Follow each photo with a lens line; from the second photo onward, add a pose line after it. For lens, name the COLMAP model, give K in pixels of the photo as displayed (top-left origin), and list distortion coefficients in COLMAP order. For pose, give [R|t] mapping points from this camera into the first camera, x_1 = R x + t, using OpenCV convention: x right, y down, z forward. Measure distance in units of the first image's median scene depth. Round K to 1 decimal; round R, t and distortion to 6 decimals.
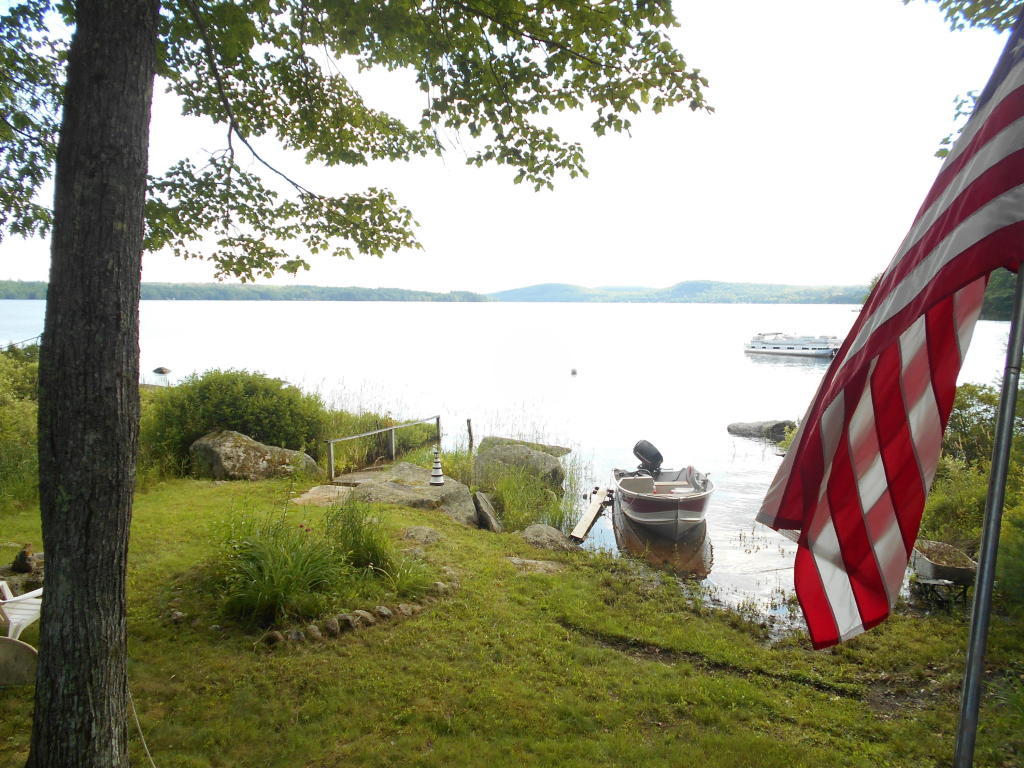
lens RADIAL K [[829.3, 0, 512.0], [0, 829.3, 384.0], [0, 0, 1]] dist [-0.121991, 0.144707]
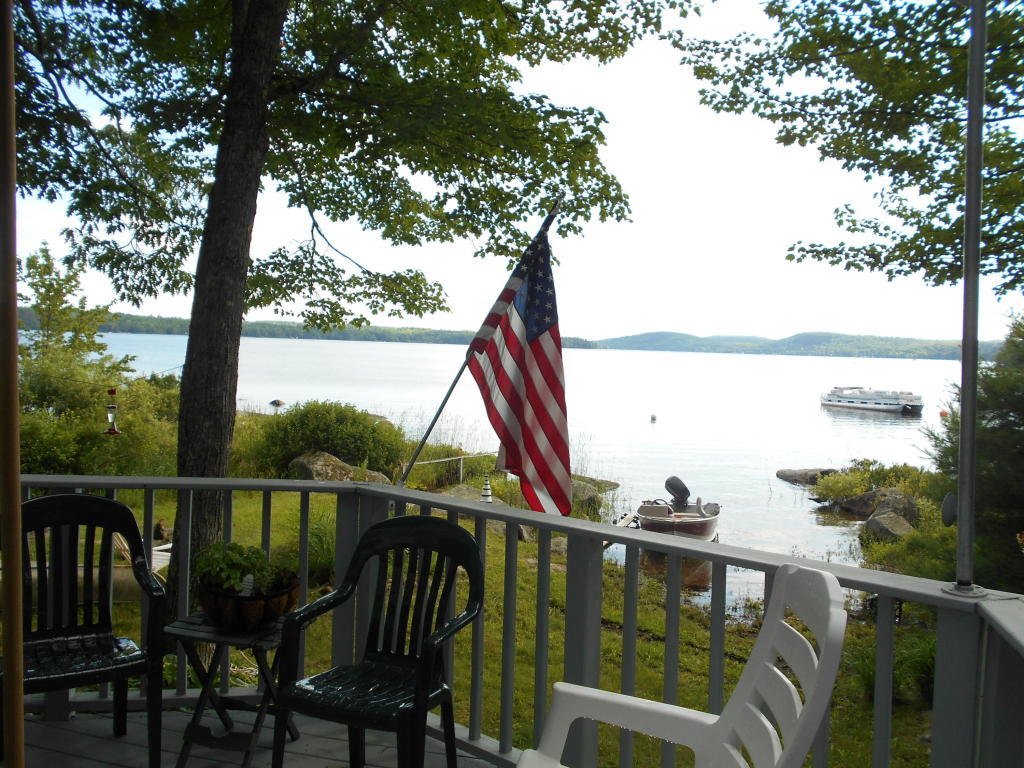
lens RADIAL K [[829.3, 0, 512.0], [0, 829.3, 384.0], [0, 0, 1]] dist [-0.121991, 0.144707]
pose [[0.990261, 0.032649, -0.135338, 0.168160], [-0.040082, 0.997813, -0.052562, 0.018735], [0.133326, 0.057475, 0.989404, -0.300541]]
